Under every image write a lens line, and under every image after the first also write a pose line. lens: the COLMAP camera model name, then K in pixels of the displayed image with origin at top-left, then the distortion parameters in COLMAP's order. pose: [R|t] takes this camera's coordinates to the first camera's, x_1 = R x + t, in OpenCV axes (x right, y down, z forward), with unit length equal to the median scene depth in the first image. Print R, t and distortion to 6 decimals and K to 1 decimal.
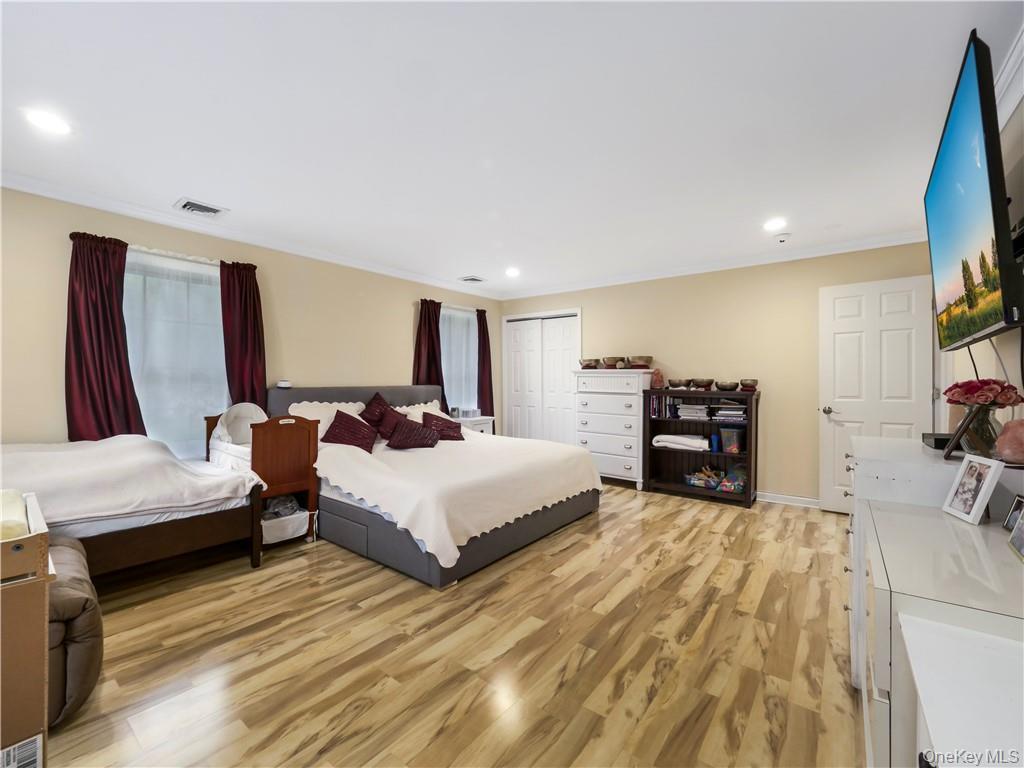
lens RADIAL K [[443.4, 0, 518.7], [0, 443.4, 375.2], [0, 0, 1]] dist [-0.004545, 0.000015]
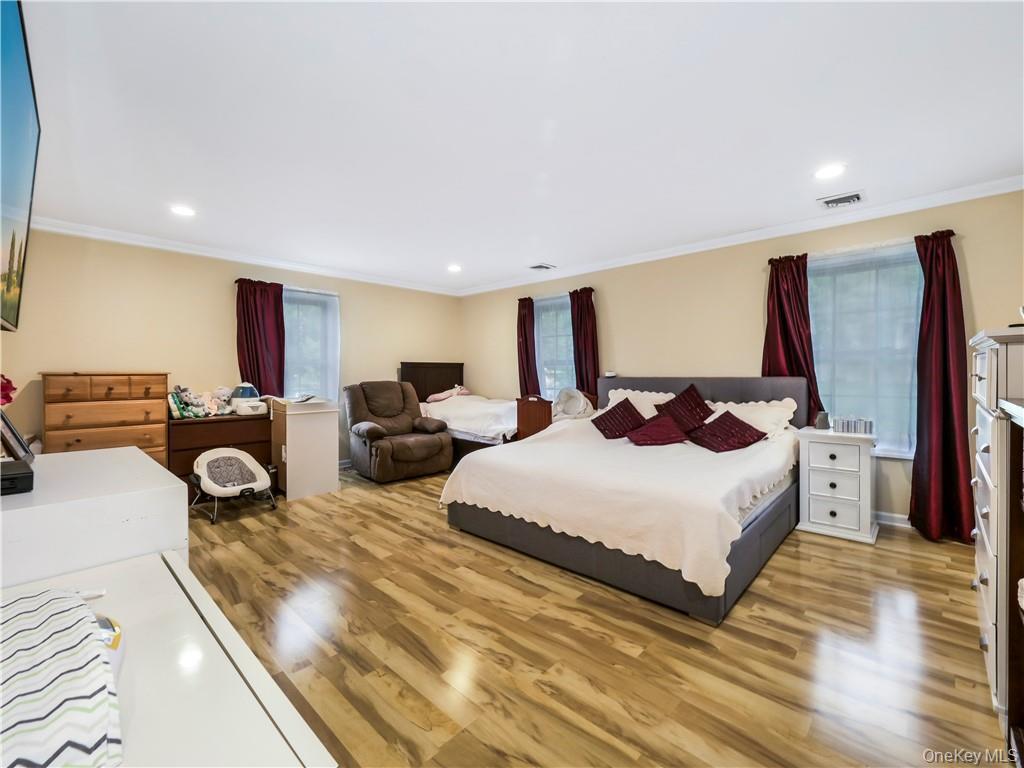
lens RADIAL K [[443.4, 0, 518.7], [0, 443.4, 375.2], [0, 0, 1]] dist [-0.004545, 0.000015]
pose [[-0.108505, 0.007123, -0.994070, 0.953923], [0.014416, 0.999880, 0.005591, 0.016641], [0.993991, -0.013723, -0.108595, 1.138713]]
